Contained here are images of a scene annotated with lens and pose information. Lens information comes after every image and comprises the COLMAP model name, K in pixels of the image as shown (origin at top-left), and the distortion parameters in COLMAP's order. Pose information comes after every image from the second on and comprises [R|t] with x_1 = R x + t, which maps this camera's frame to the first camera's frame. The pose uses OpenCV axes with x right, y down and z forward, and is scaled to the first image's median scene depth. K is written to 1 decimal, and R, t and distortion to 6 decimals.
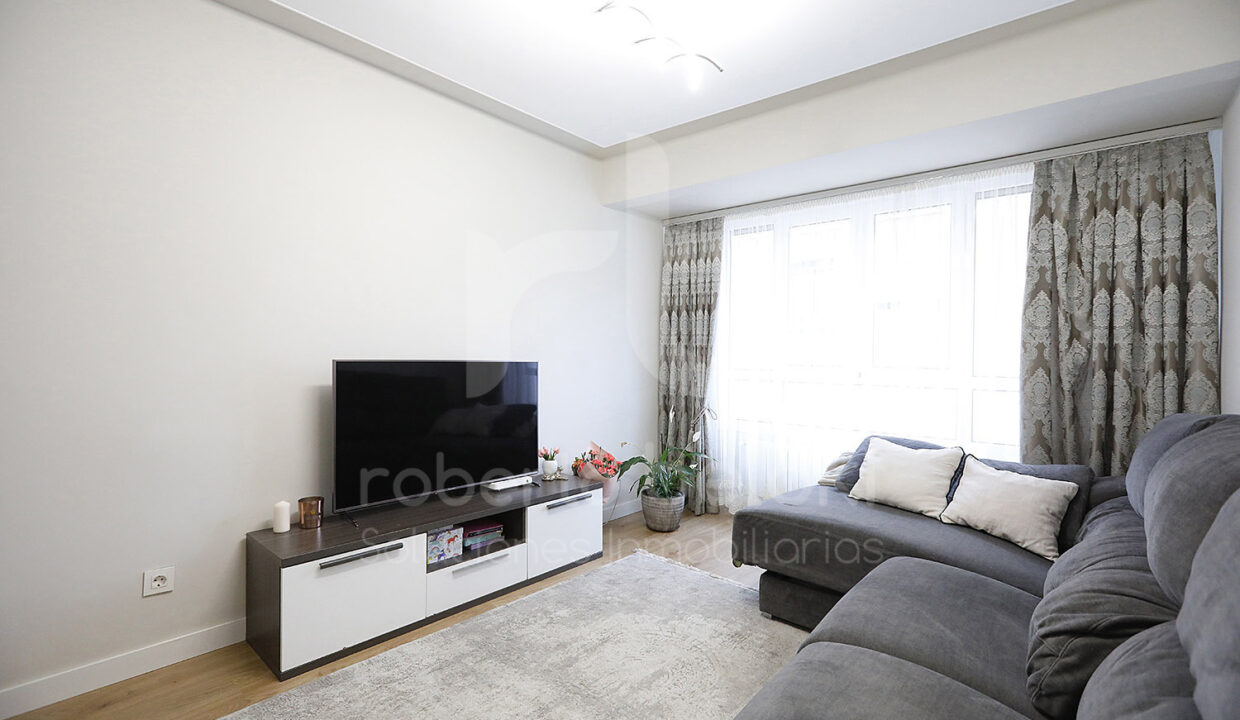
lens RADIAL K [[565.3, 0, 679.8], [0, 565.3, 362.1], [0, 0, 1]] dist [0.000491, 0.001842]
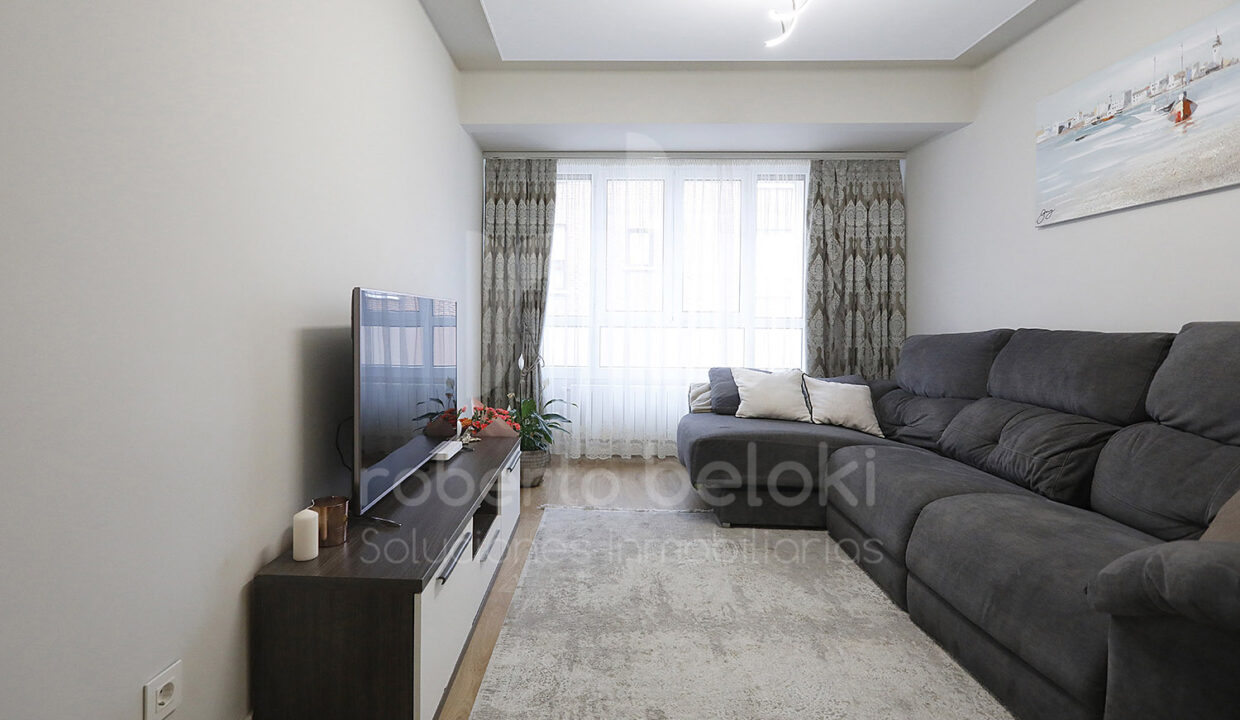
lens RADIAL K [[565.3, 0, 612.8], [0, 565.3, 331.6], [0, 0, 1]] dist [0.000491, 0.001842]
pose [[0.782703, -0.021960, 0.622008, -0.647486], [0.011974, 0.999724, 0.020227, 0.032082], [-0.622280, -0.008384, 0.782750, 0.235853]]
